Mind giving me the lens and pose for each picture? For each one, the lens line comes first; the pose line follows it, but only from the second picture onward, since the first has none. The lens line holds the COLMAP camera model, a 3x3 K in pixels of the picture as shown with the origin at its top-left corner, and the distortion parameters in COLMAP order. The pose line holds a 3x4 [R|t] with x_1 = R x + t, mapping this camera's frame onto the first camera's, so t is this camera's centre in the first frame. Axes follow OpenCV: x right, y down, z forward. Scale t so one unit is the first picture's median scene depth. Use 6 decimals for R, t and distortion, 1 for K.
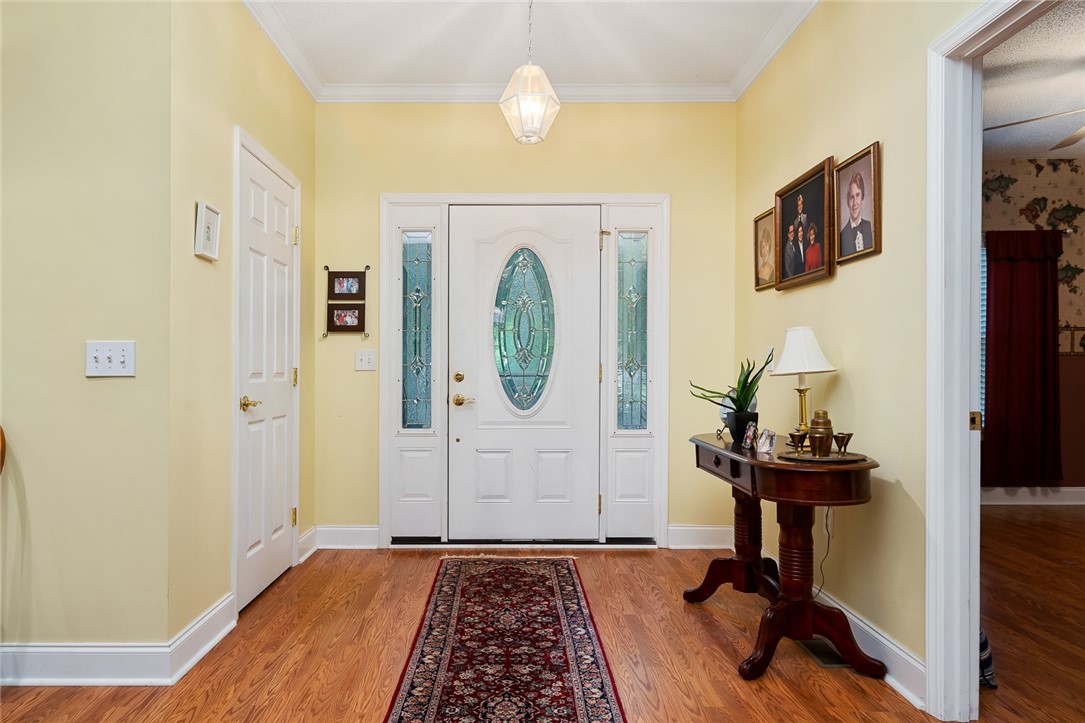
lens RADIAL K [[720.7, 0, 539.8], [0, 720.7, 371.9], [0, 0, 1]] dist [0.000905, -0.003297]
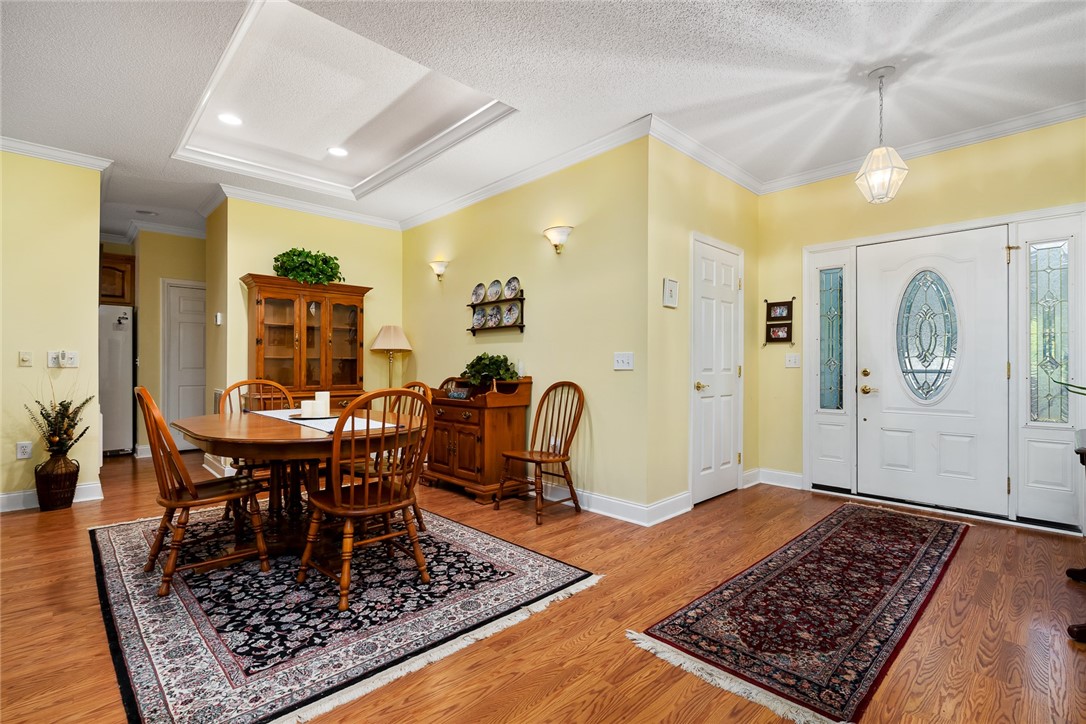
lens RADIAL K [[503.3, 0, 548.3], [0, 503.3, 362.8], [0, 0, 1]] dist [0.001828, 0.000069]
pose [[0.697220, -0.003898, -0.716847, 0.180007], [-0.004709, 0.999939, -0.010017, 0.000916], [0.716842, 0.010359, 0.697159, -0.098404]]
